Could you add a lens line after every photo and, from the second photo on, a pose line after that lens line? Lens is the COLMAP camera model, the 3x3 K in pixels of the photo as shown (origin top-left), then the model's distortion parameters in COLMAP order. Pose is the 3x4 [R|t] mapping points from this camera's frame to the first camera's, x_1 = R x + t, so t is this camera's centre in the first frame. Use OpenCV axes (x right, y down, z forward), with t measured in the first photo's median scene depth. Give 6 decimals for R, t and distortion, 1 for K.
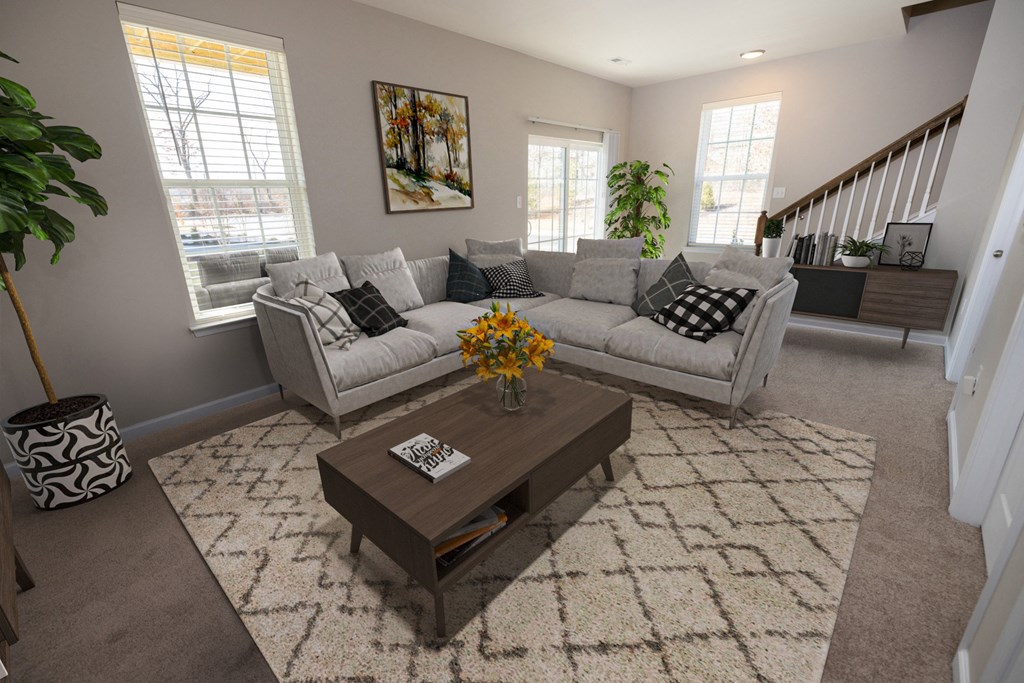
lens RADIAL K [[440.9, 0, 508.8], [0, 440.9, 346.1], [0, 0, 1]] dist [-0.001316, -0.000016]
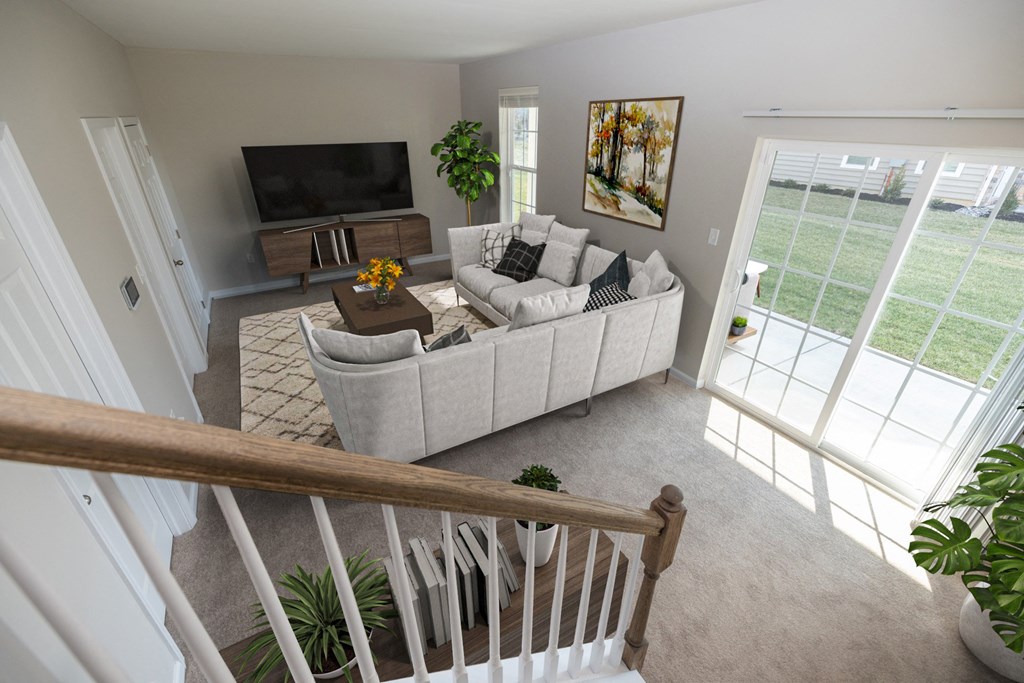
lens RADIAL K [[440.9, 0, 508.8], [0, 440.9, 340.8], [0, 0, 1]] dist [-0.001316, -0.000016]
pose [[-0.316661, 0.467537, -0.825309, 0.944733], [-0.297395, 0.777277, 0.554434, -0.621153], [0.900712, 0.421011, -0.107090, 1.074822]]
